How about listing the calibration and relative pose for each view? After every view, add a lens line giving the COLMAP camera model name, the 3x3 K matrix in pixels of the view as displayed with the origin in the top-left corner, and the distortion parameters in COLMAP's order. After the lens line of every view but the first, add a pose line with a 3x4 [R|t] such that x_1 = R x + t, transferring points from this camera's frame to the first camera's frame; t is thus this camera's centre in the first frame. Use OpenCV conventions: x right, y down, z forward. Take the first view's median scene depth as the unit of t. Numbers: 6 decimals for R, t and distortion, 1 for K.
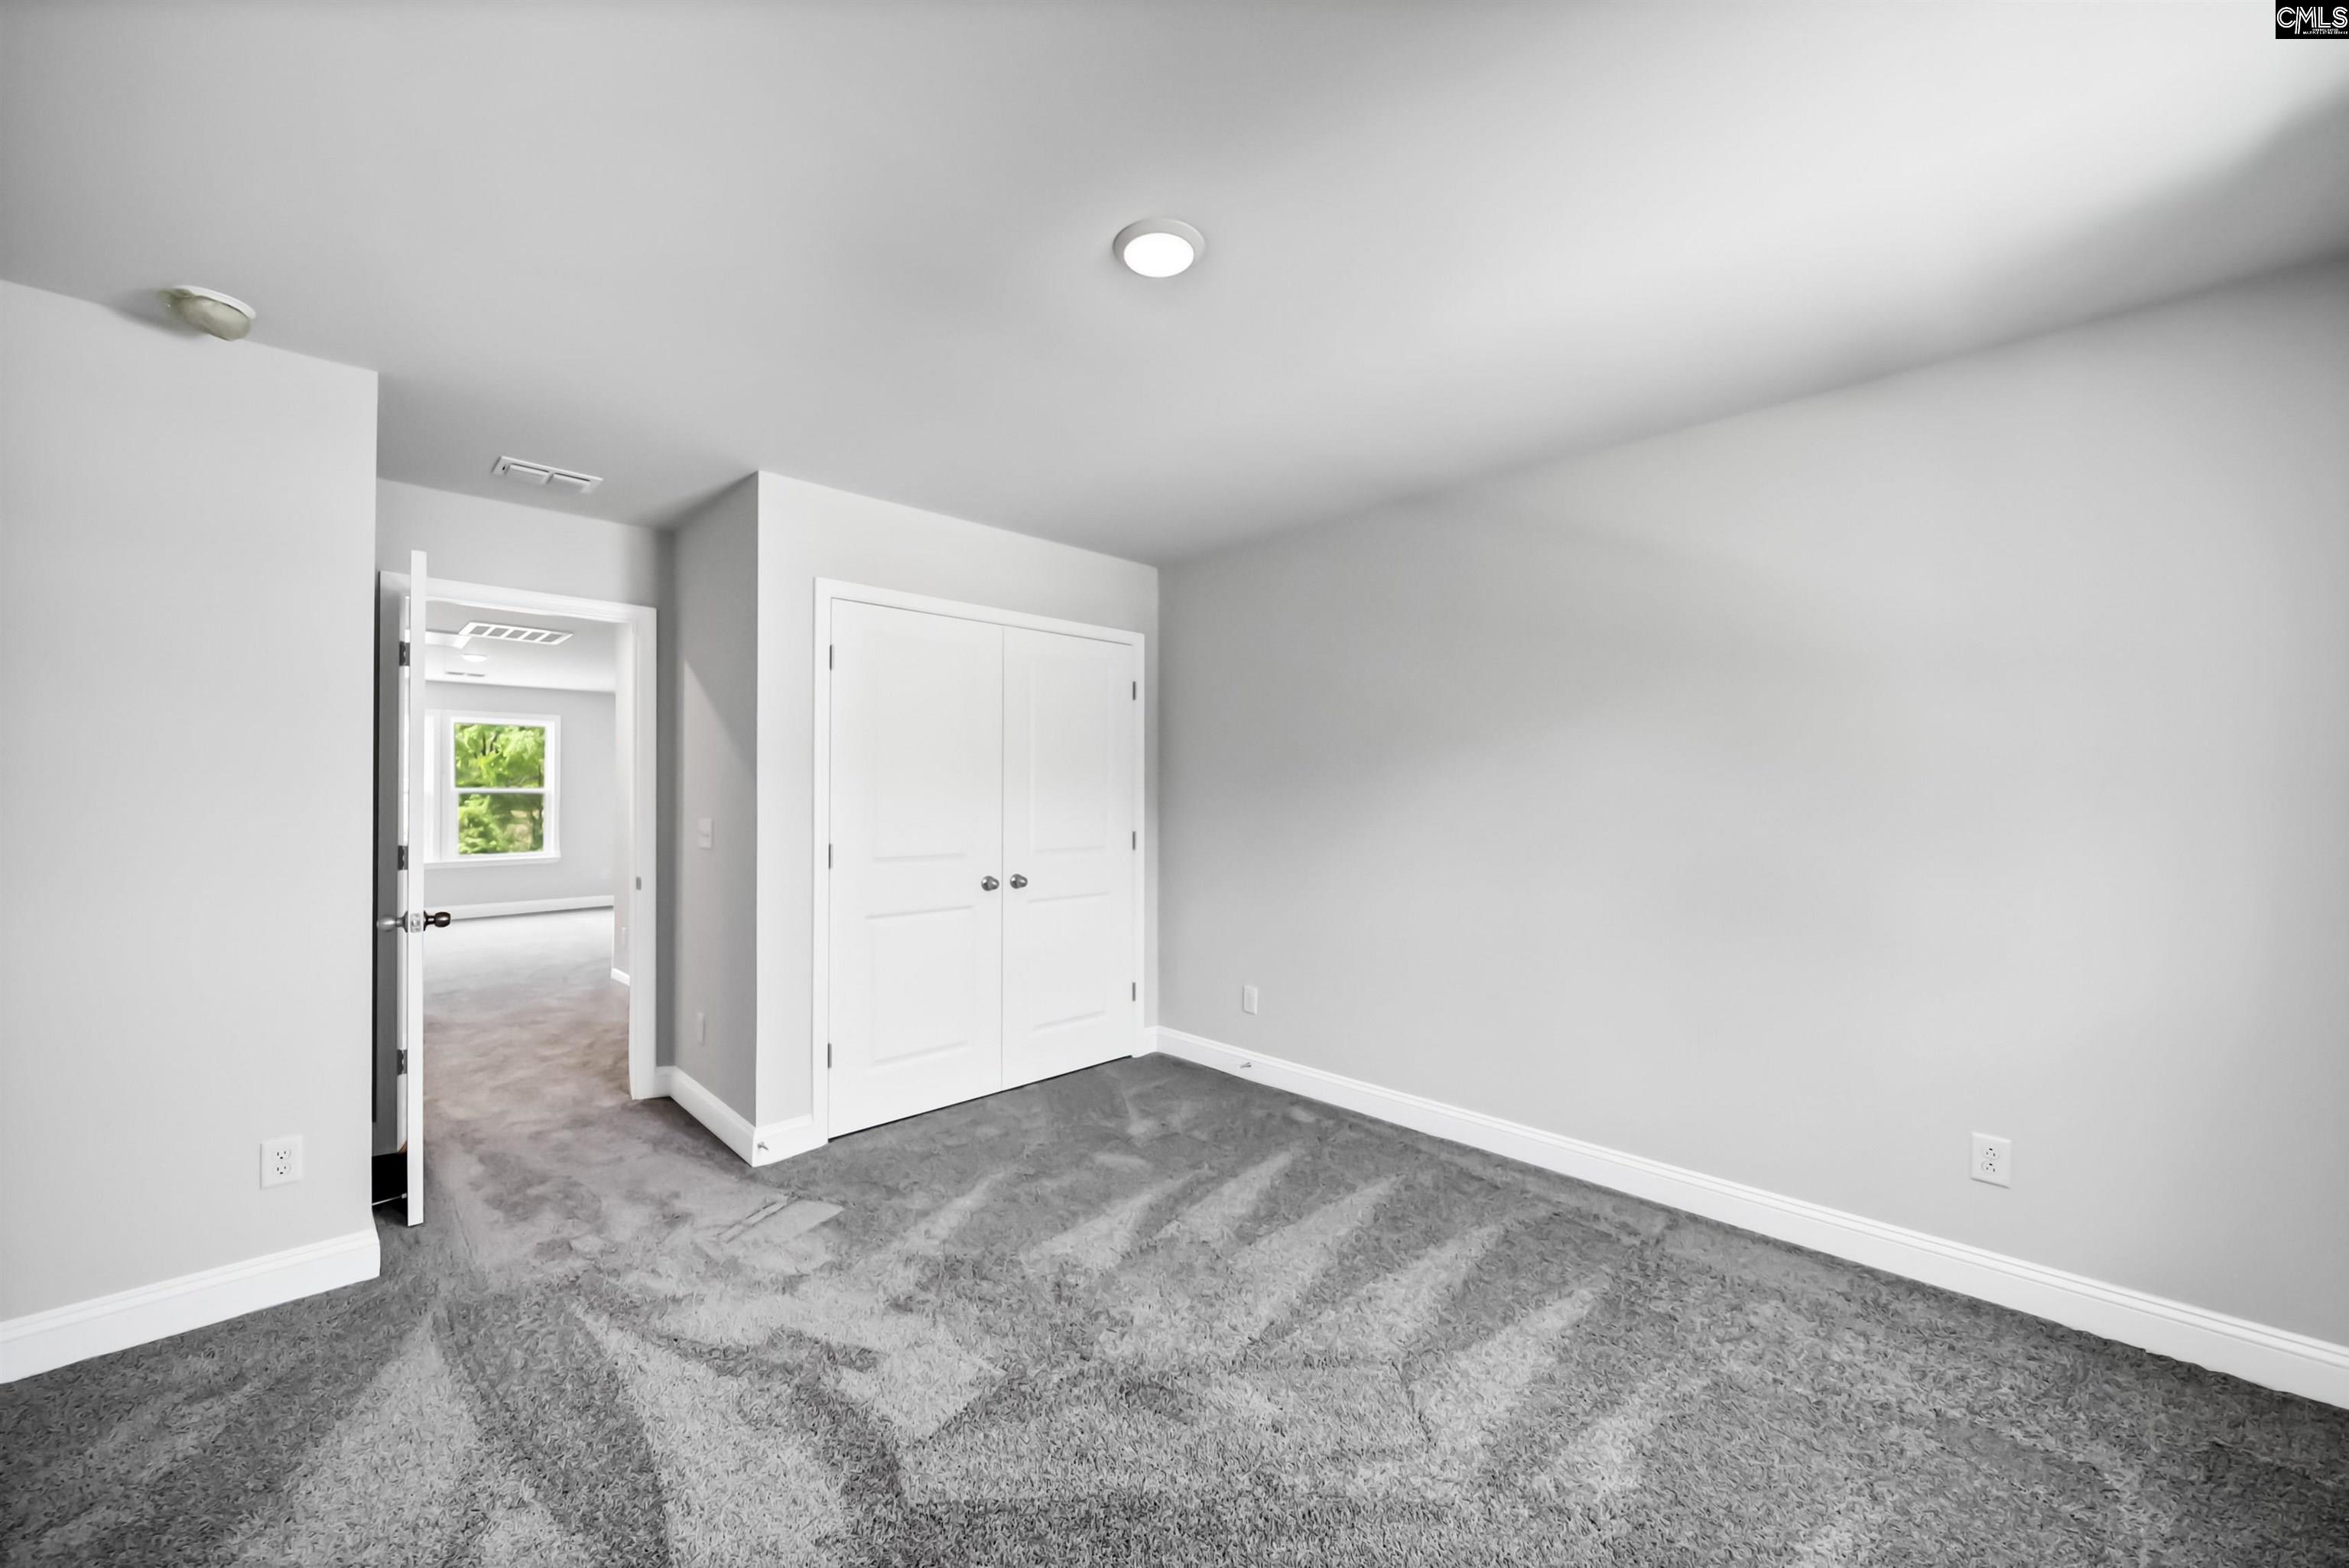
lens RADIAL K [[900.7, 0, 1181.0], [0, 900.7, 785.2], [0, 0, 1]] dist [-0.010244, -0.000503]
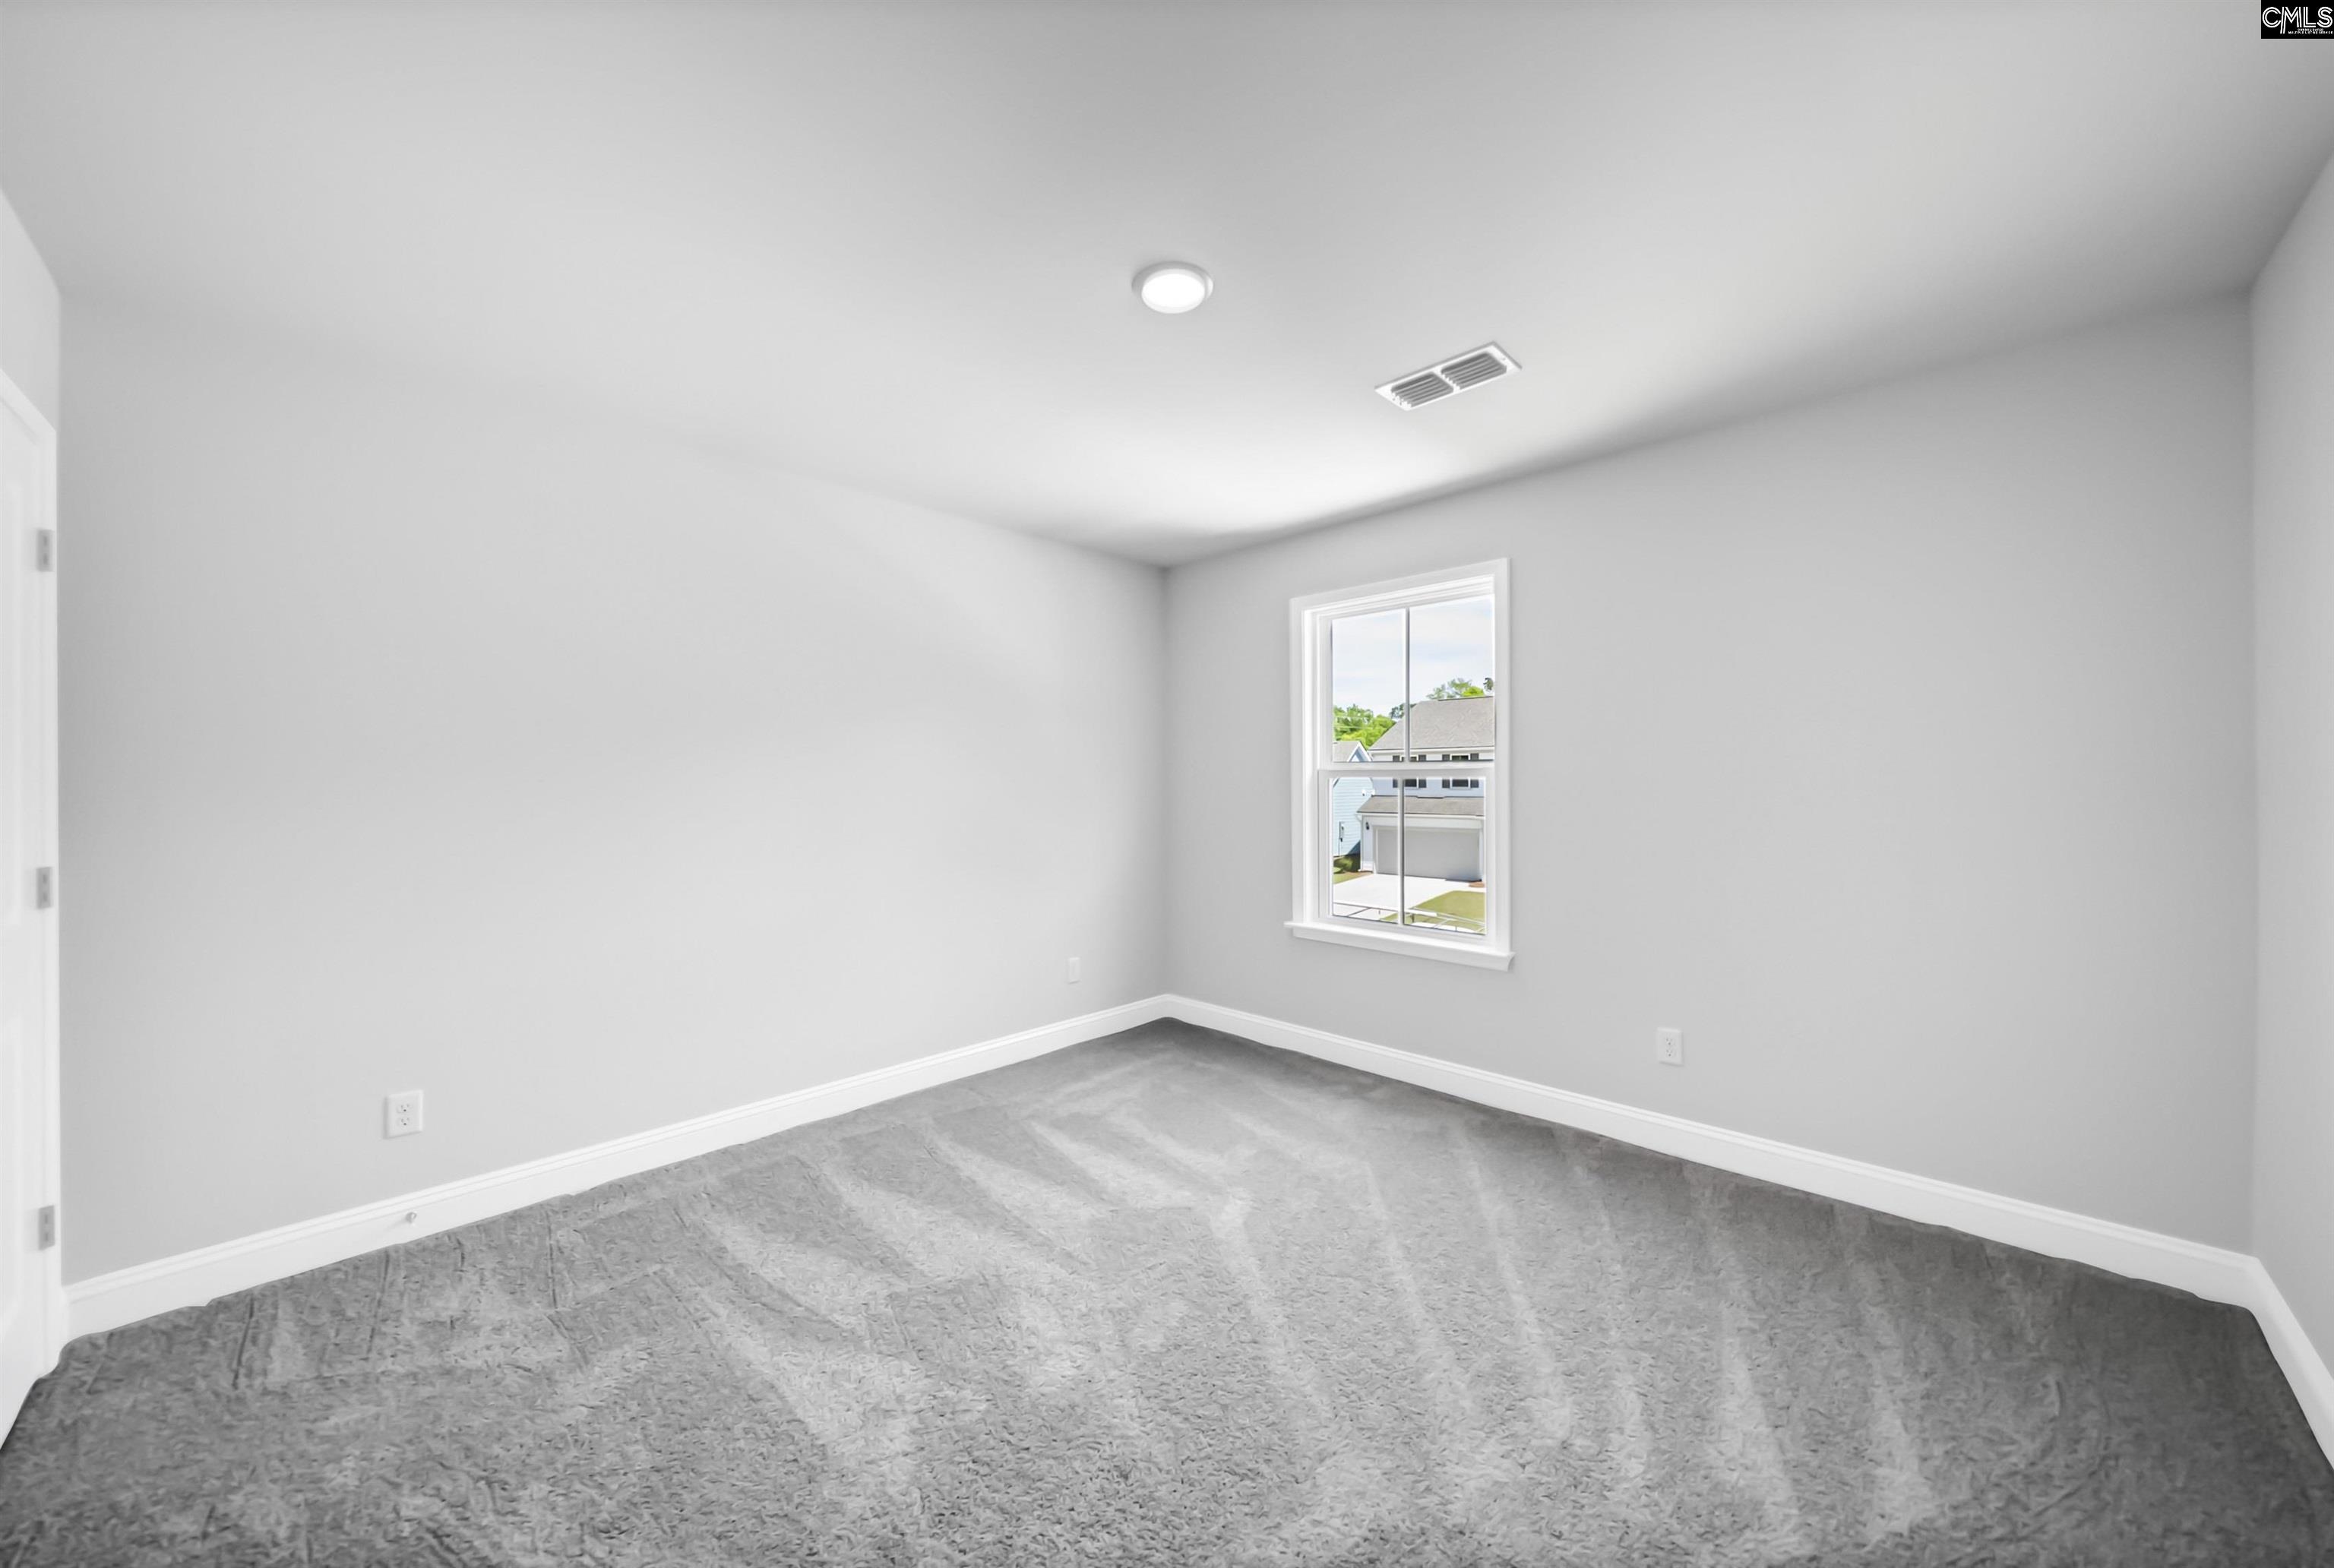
lens RADIAL K [[811.4, 0, 1173.9], [0, 811.4, 785.4], [0, 0, 1]] dist [-0.005283, -0.000215]
pose [[-0.026774, 0.002560, 0.999638, -0.751156], [-0.000087, 0.999997, -0.002563, 0.023301], [-0.999642, -0.000156, -0.026773, 0.746264]]
